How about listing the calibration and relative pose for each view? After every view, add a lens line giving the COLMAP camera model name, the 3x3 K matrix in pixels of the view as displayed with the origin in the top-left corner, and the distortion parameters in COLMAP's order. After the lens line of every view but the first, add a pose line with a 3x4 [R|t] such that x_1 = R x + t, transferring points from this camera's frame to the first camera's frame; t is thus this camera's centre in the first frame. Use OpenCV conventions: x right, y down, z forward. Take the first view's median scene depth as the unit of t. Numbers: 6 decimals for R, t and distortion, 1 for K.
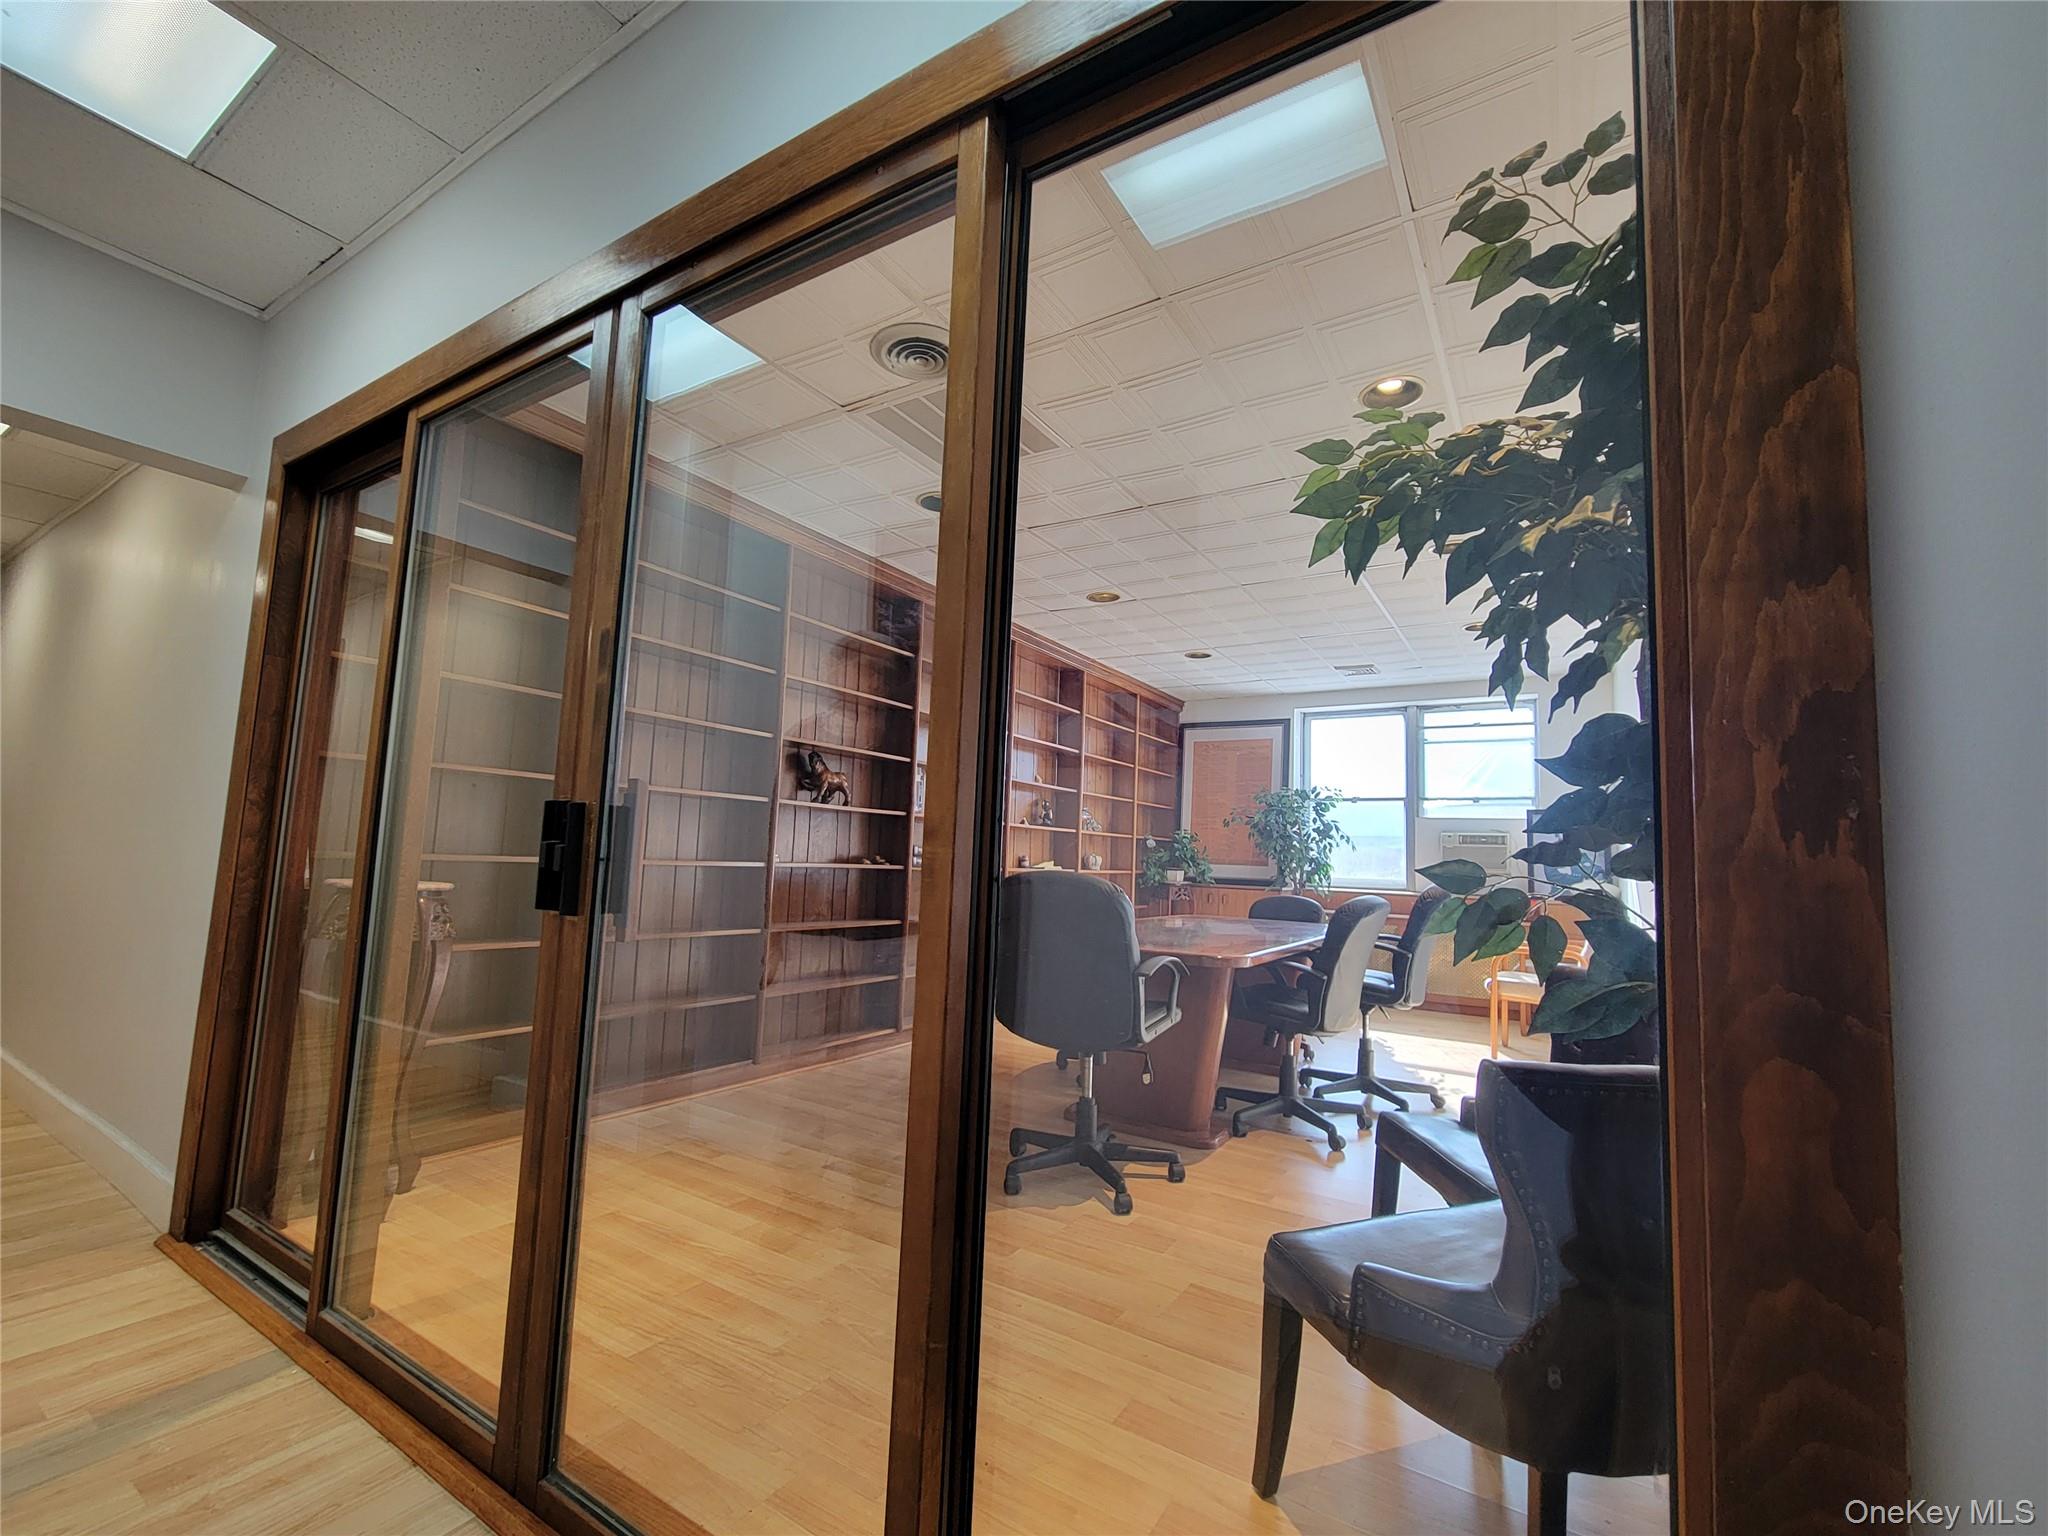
lens RADIAL K [[866.6, 0, 1023.7], [0, 866.6, 777.0], [0, 0, 1]] dist [0.001614, 0.000075]
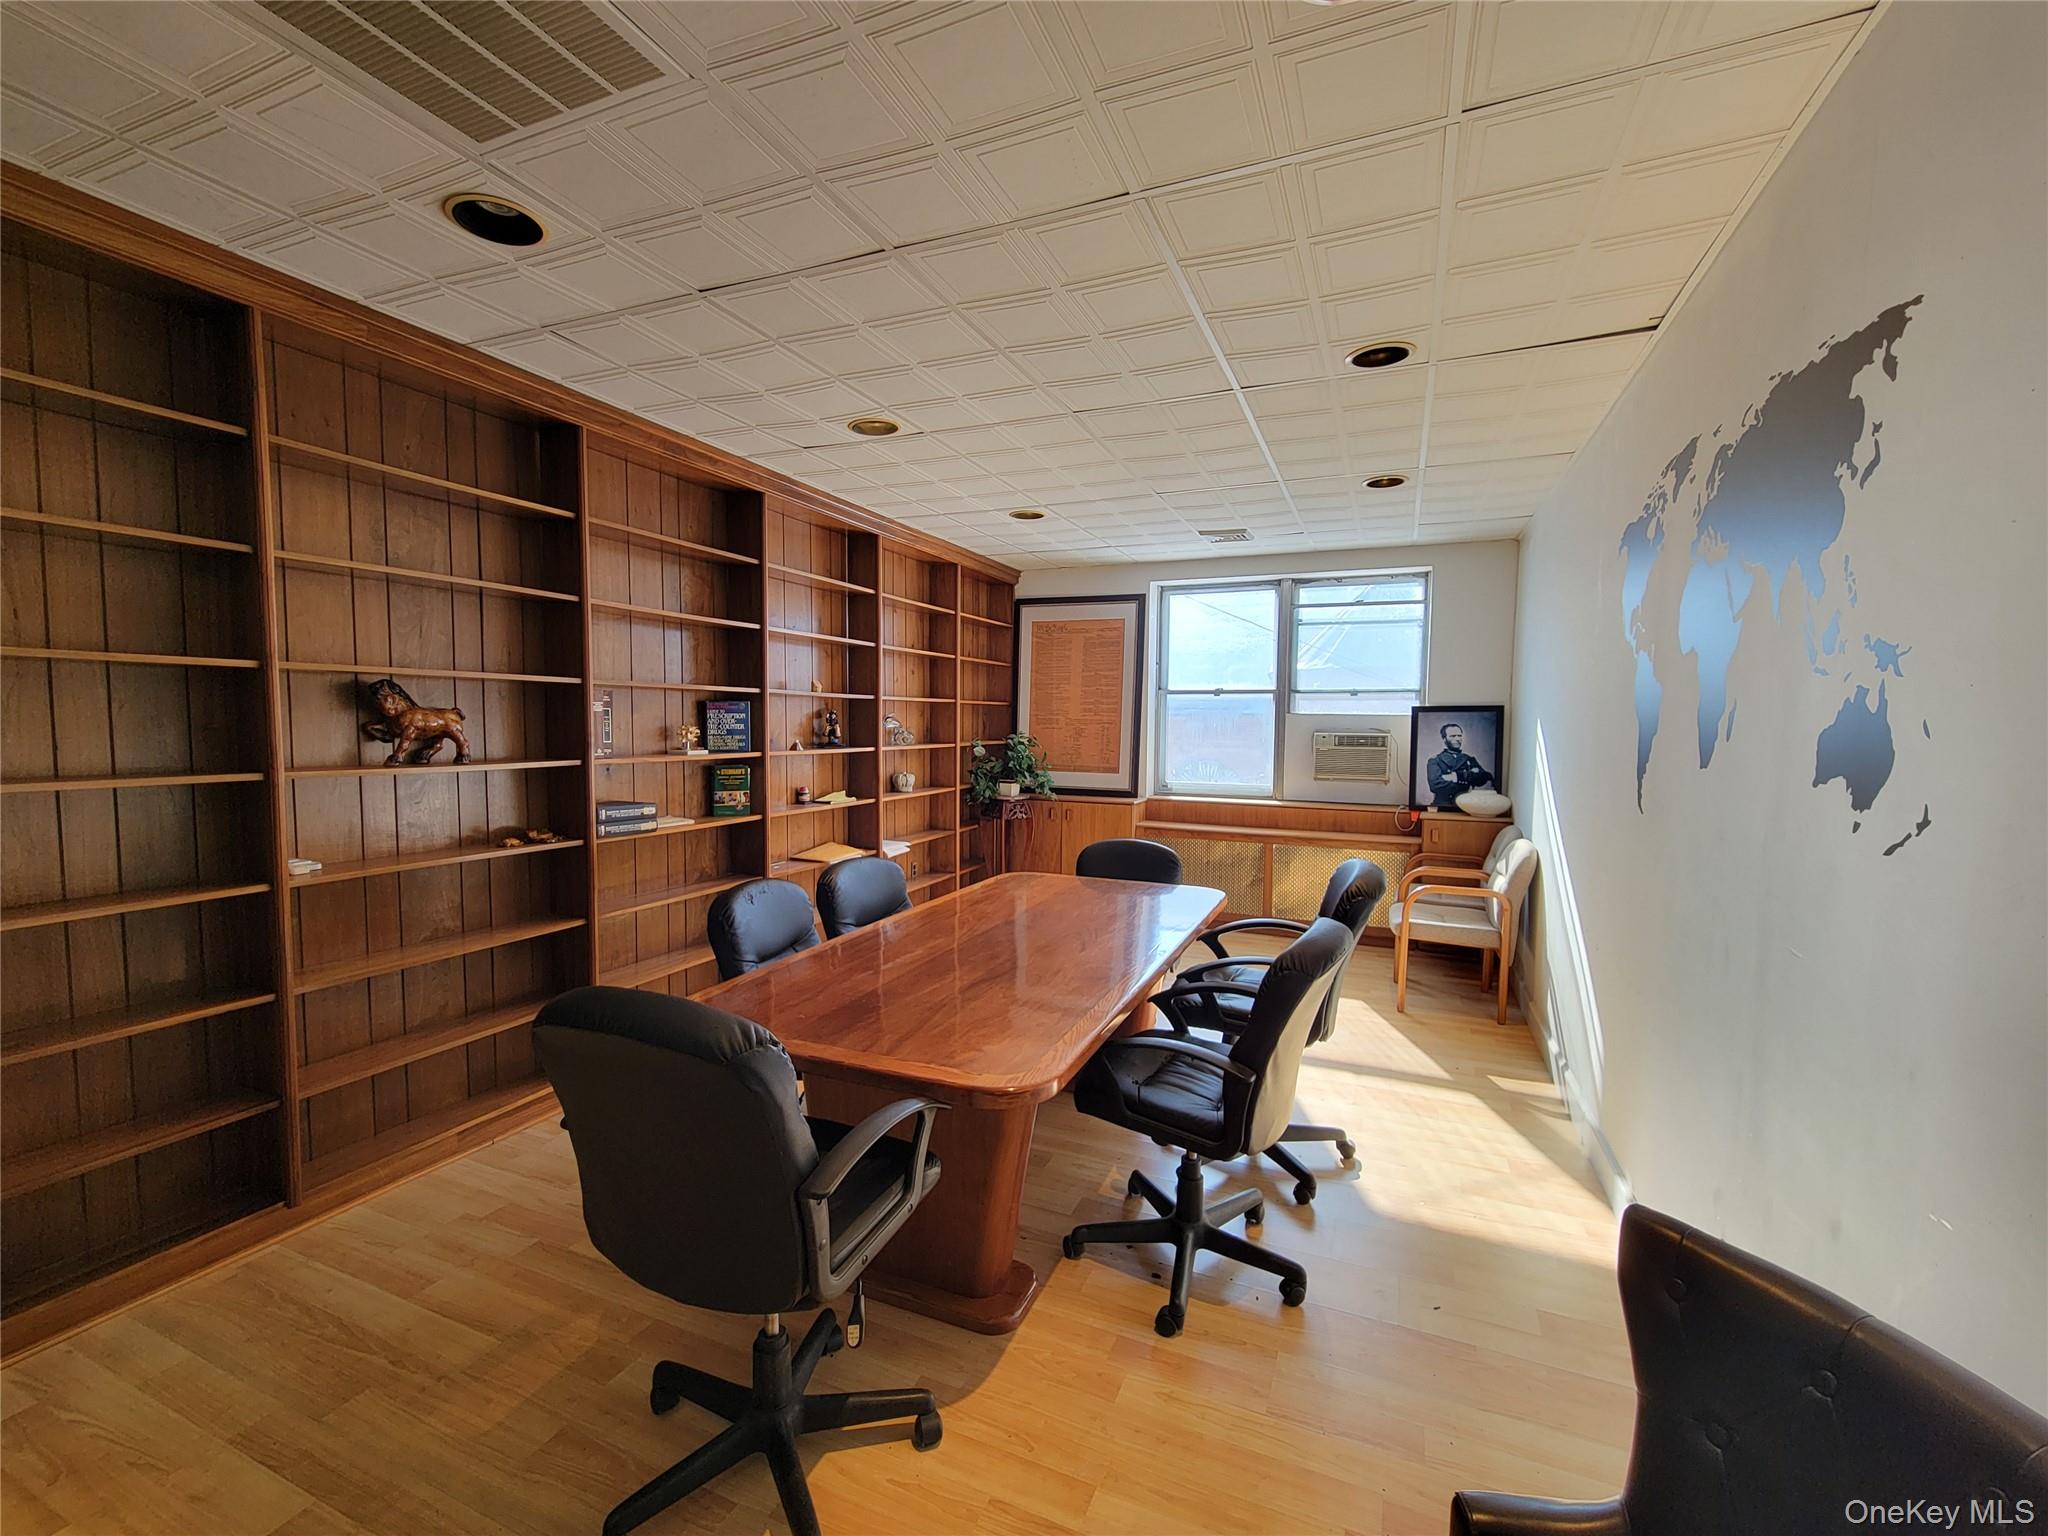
lens RADIAL K [[861.2, 0, 1032.3], [0, 861.2, 775.7], [0, 0, 1]] dist [0.002102, -0.000421]
pose [[0.986557, -0.039160, 0.158659, 0.070980], [0.012690, 0.986291, 0.164529, -0.036211], [-0.162927, -0.160304, 0.973528, 0.211157]]
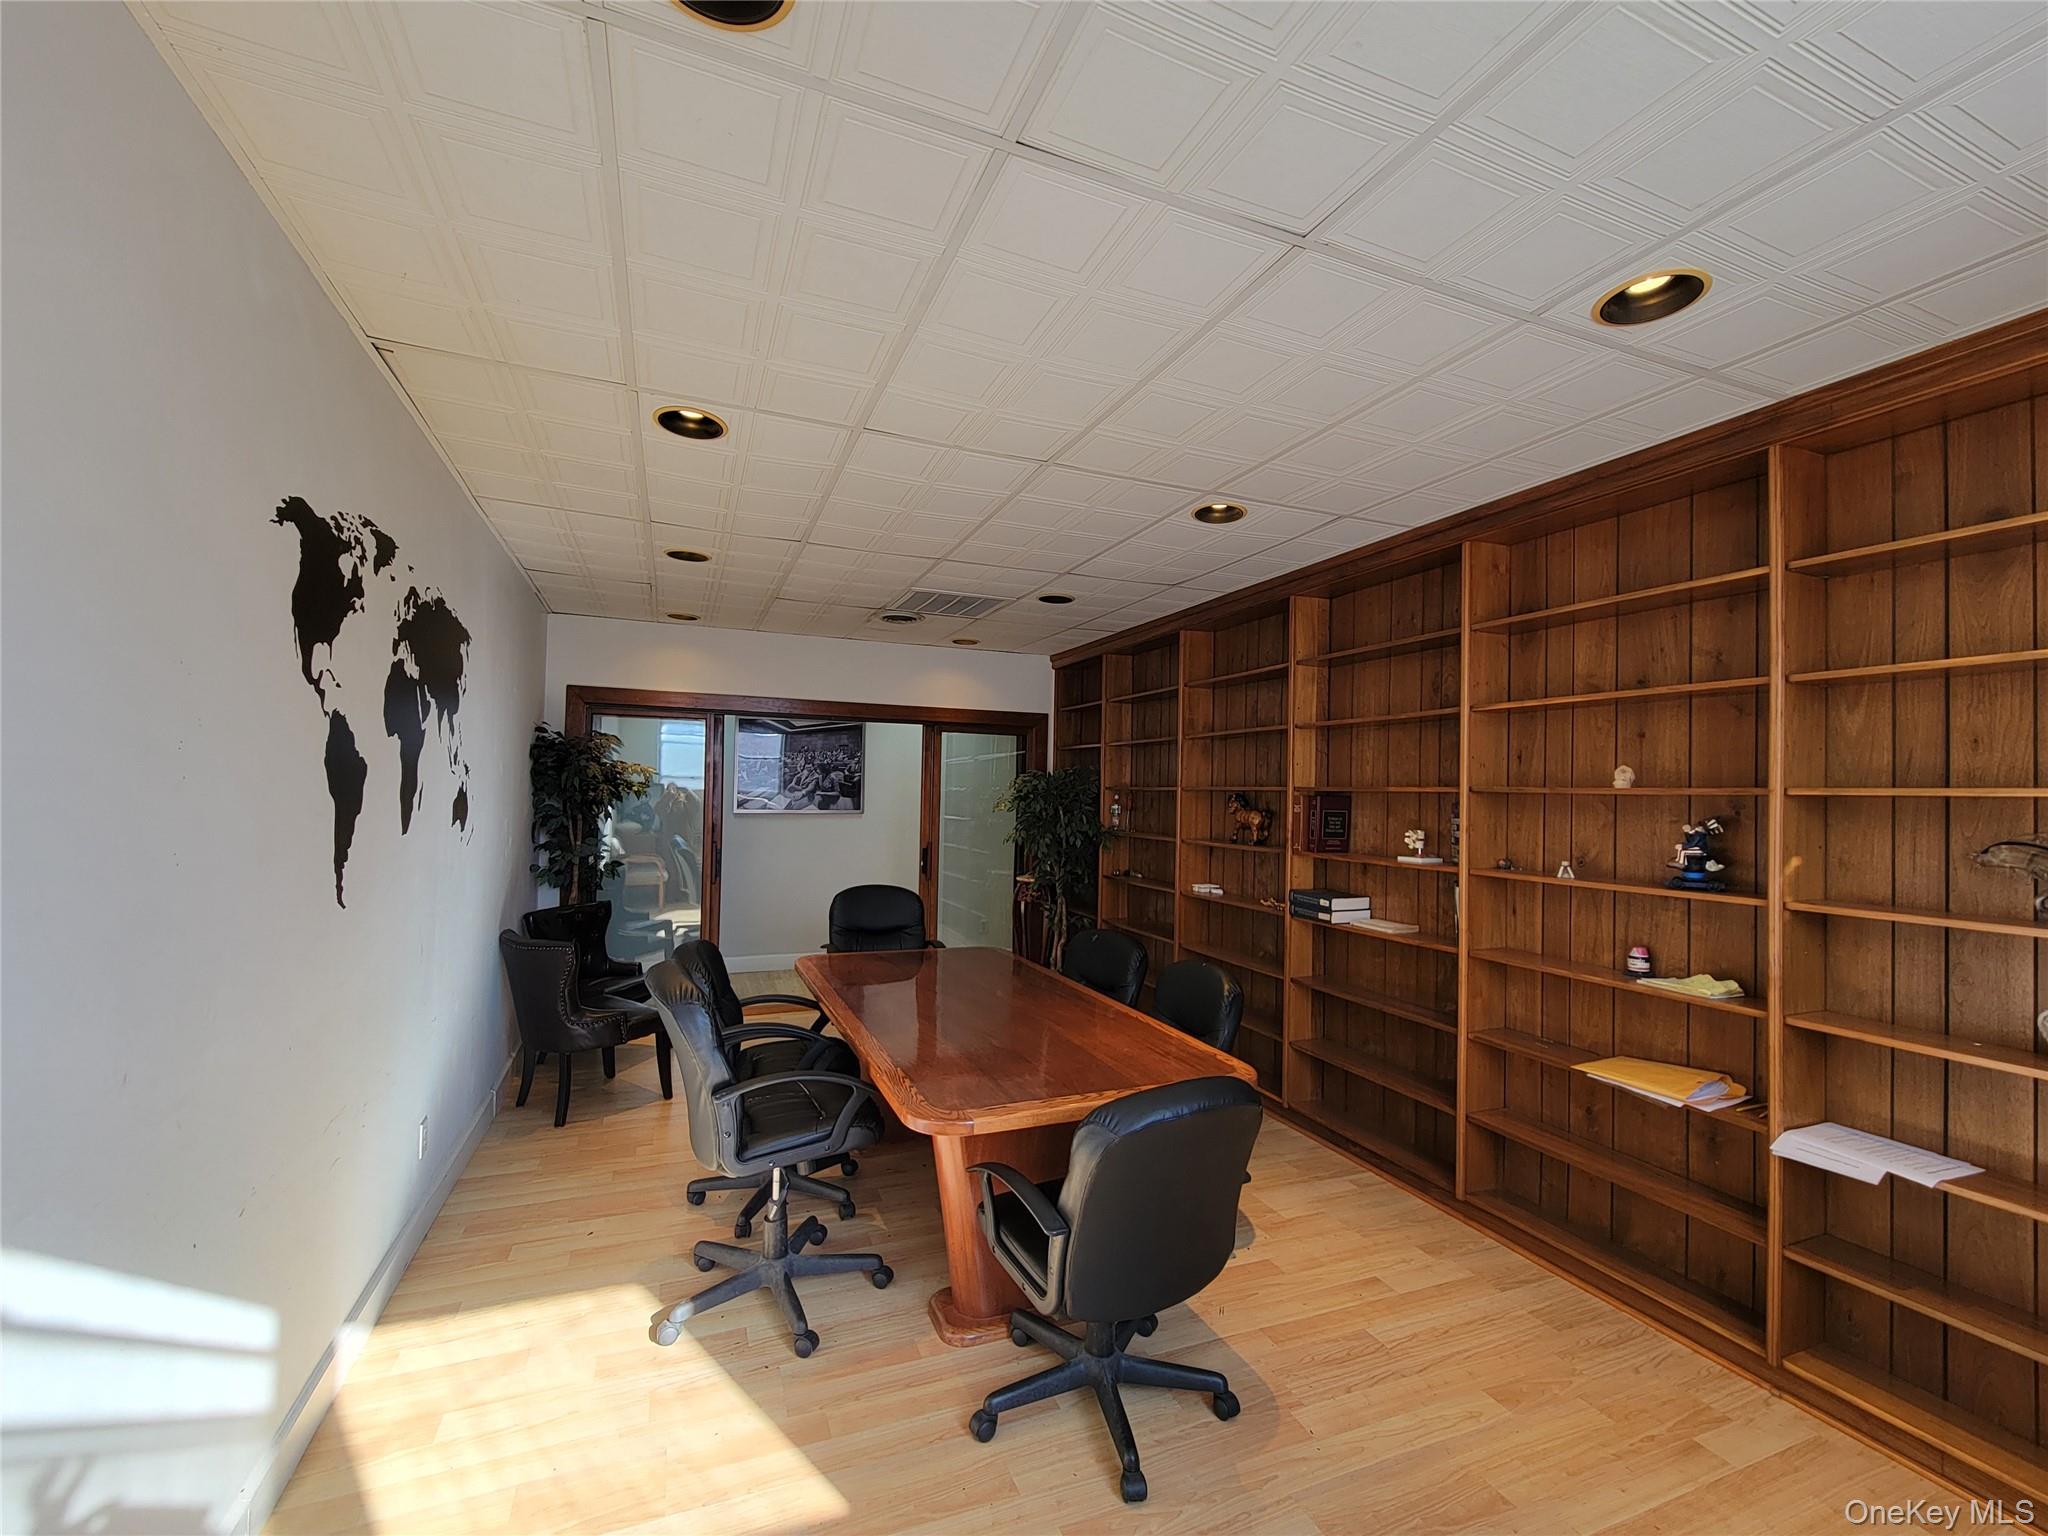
lens RADIAL K [[866.6, 0, 1023.7], [0, 866.6, 777.0], [0, 0, 1]] dist [0.001614, 0.000075]
pose [[-0.580706, -0.070829, -0.811027, 0.491061], [0.030452, 0.993621, -0.108579, 0.036515], [0.813544, -0.087750, -0.574845, 0.891001]]
